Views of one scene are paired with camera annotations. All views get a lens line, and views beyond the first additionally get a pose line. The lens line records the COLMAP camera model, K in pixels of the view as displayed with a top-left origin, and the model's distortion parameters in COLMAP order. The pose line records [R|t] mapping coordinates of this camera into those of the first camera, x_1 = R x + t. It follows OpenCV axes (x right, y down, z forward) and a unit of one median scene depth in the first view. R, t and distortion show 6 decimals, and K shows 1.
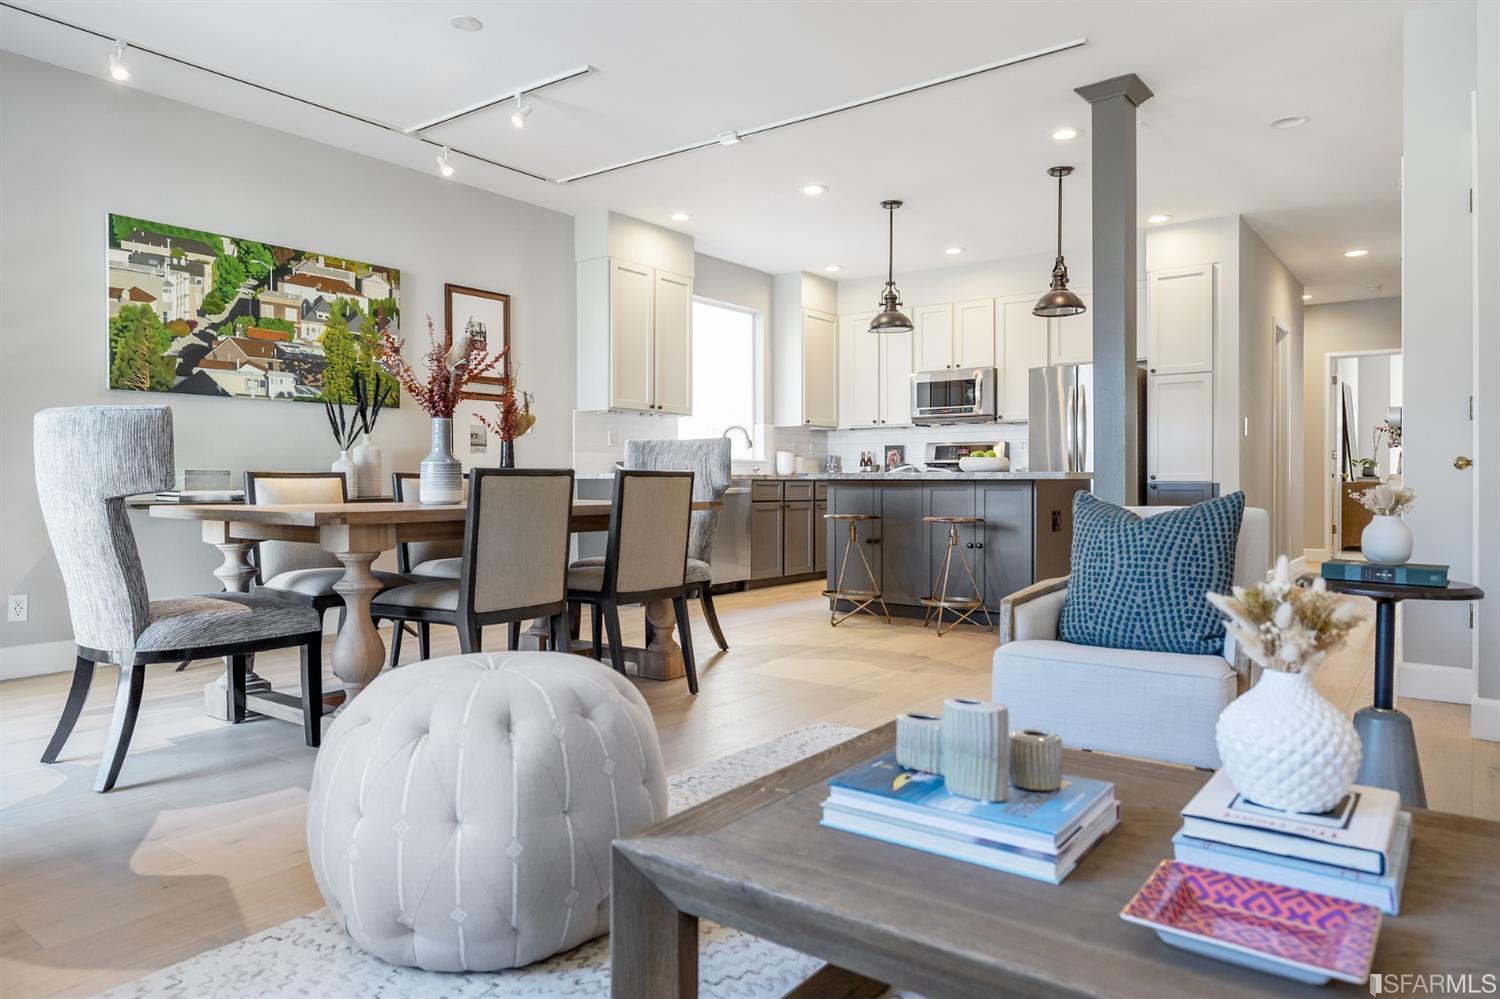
lens RADIAL K [[953.7, 0, 760.0], [0, 953.7, 476.0], [0, 0, 1]] dist [-0.014437, 0.005973]
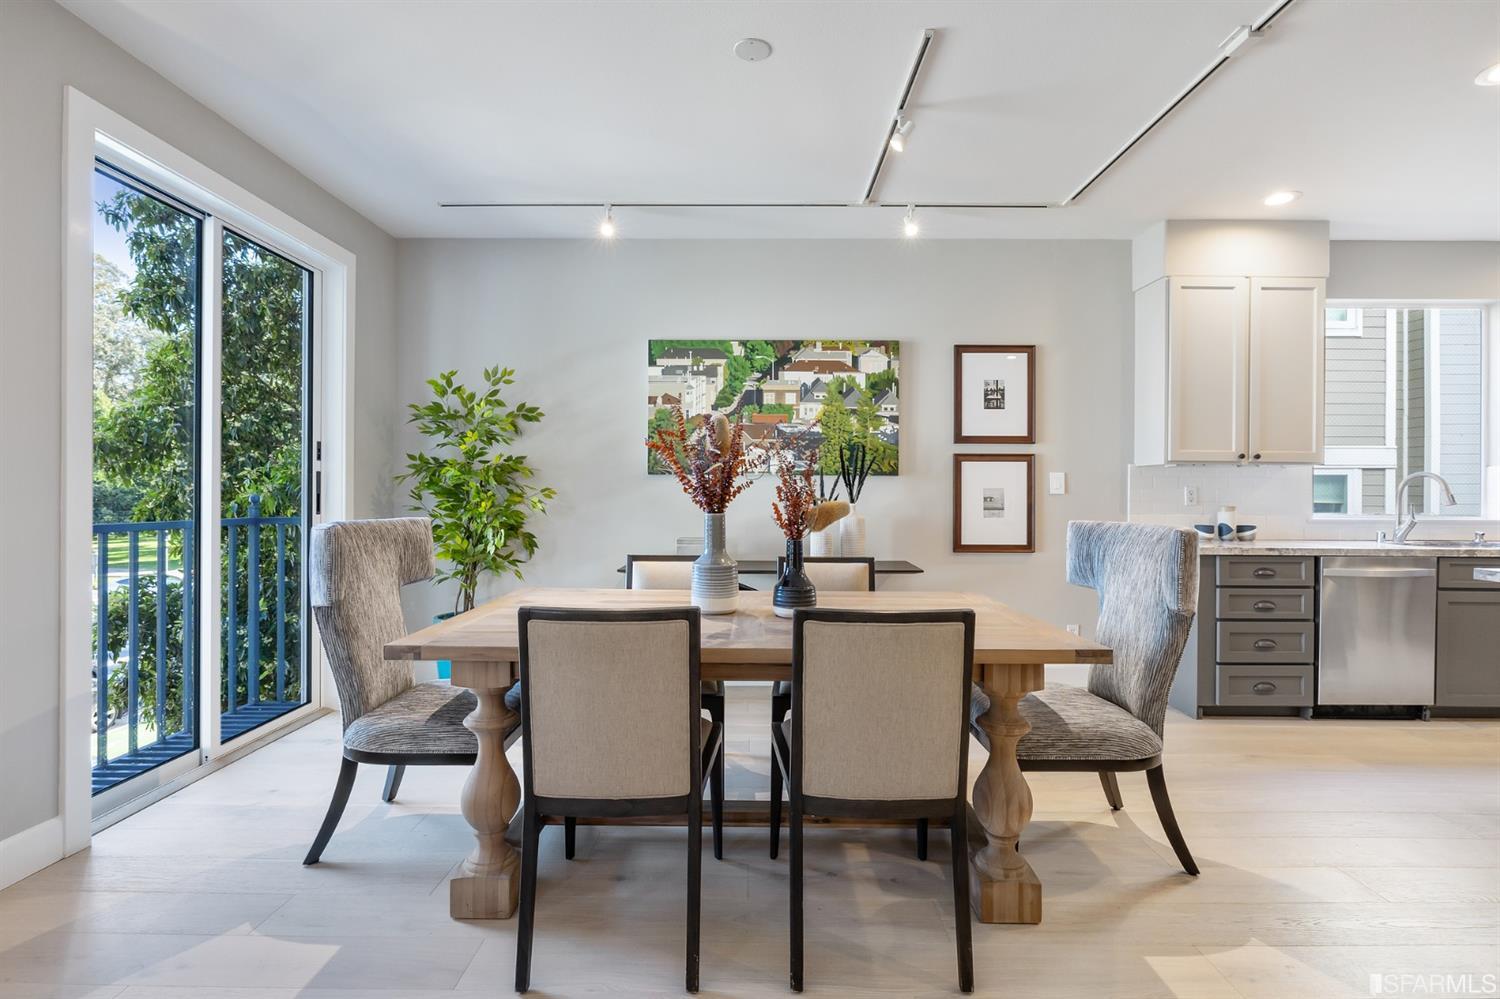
lens RADIAL K [[693.3, 0, 745.7], [0, 693.3, 493.9], [0, 0, 1]] dist [-0.001316, 0.000898]
pose [[0.587440, 0.003697, -0.809259, 0.134931], [-0.003221, 0.999992, 0.002230, -0.054064], [0.809261, 0.001296, 0.587447, 0.440819]]
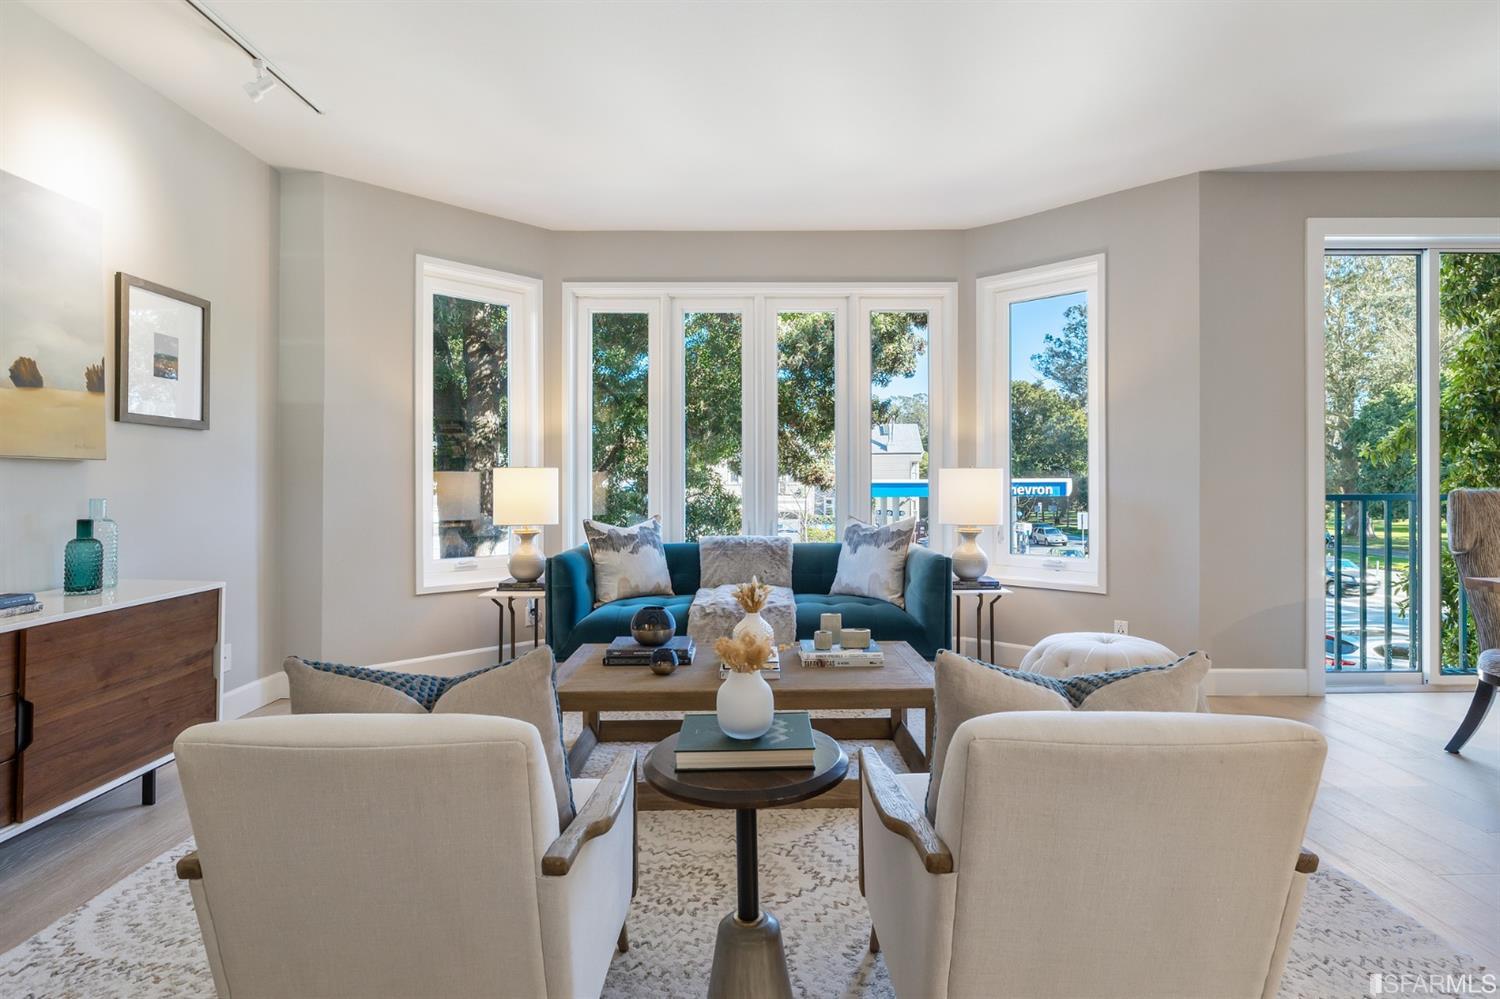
lens RADIAL K [[732.9, 0, 766.5], [0, 732.9, 484.2], [0, 0, 1]] dist [0.003849, 0.000502]
pose [[-0.789203, 0.006952, -0.614094, 0.402011], [0.007769, 0.999969, 0.001337, -0.044787], [0.614084, -0.003716, -0.789232, 0.590938]]
